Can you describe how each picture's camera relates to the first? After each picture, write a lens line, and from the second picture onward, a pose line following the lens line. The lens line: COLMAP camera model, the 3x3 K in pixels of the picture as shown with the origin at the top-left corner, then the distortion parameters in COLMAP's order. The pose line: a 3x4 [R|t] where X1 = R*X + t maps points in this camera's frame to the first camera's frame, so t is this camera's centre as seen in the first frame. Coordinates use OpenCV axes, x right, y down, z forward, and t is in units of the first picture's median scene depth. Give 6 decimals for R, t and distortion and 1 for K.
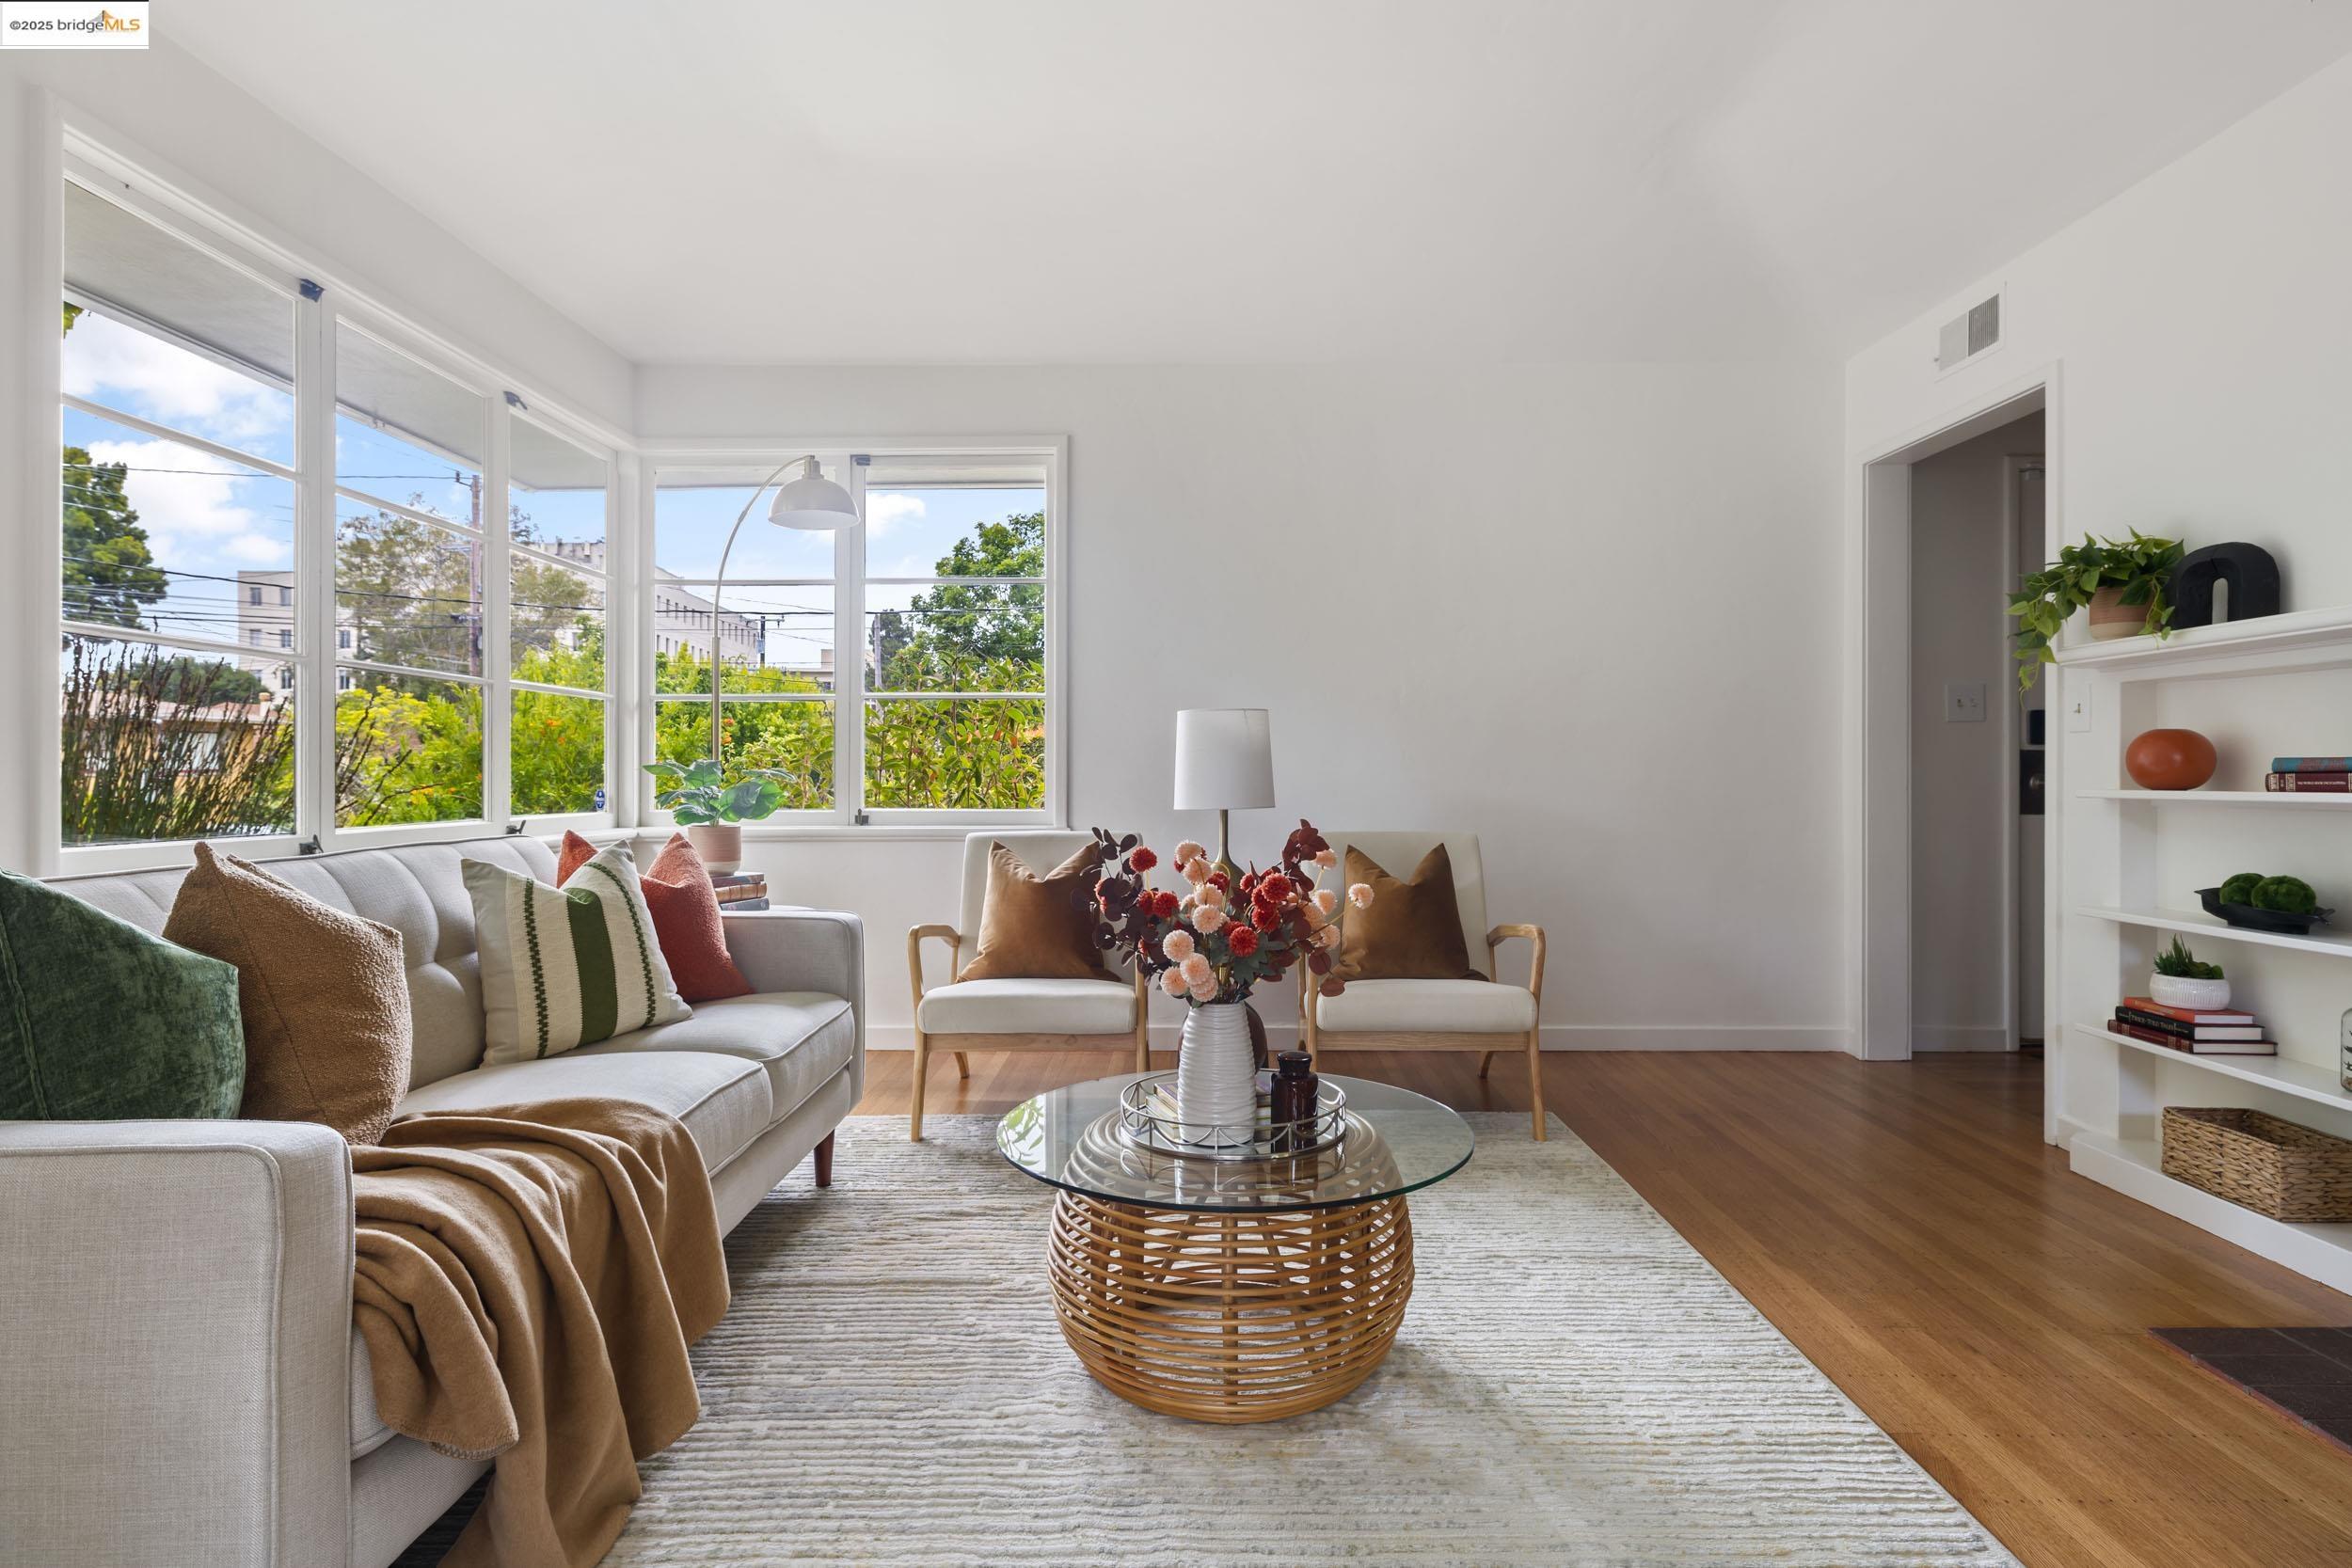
lens RADIAL K [[1256.5, 0, 1193.5], [0, 1256.5, 773.6], [0, 0, 1]] dist [0.006639, -0.004874]
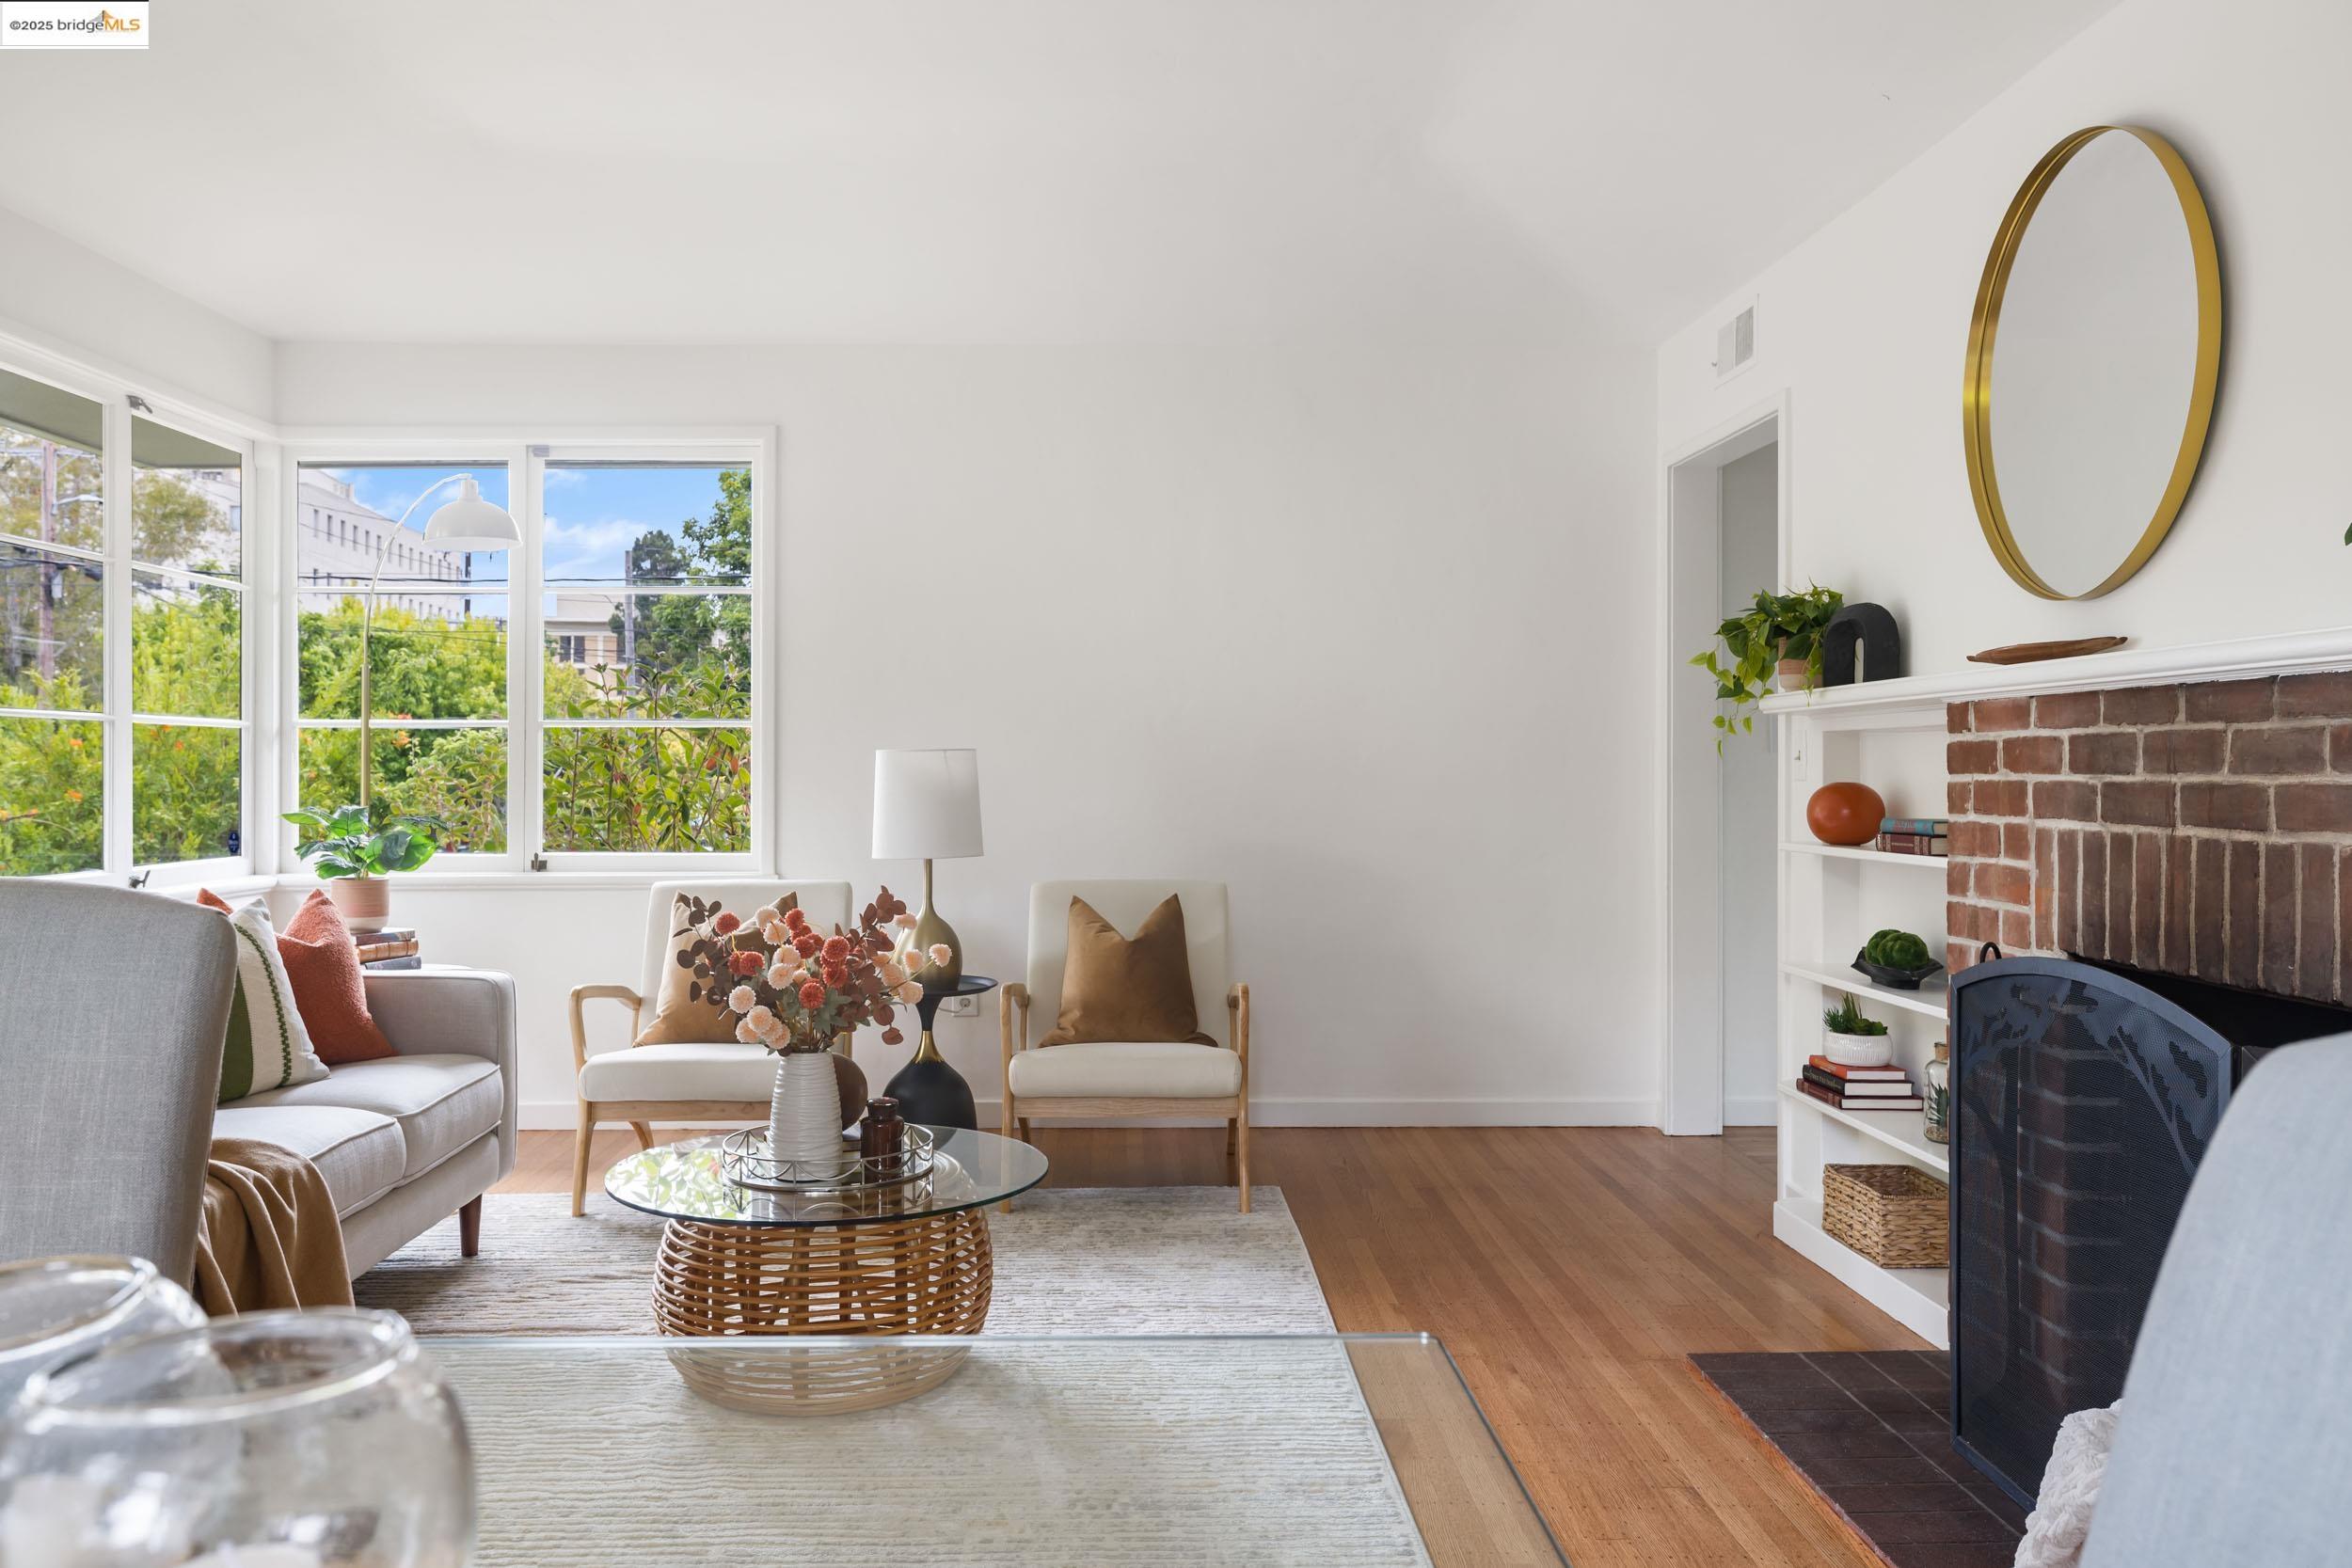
lens RADIAL K [[1840.3, 0, 1152.9], [0, 1840.3, 779.1], [0, 0, 1]] dist [0.001368, 0.019569]
pose [[0.999707, 0.000649, 0.024211, 0.205064], [-0.000767, 0.999988, 0.004882, -0.046785], [-0.024207, -0.004899, 0.999695, -0.445587]]
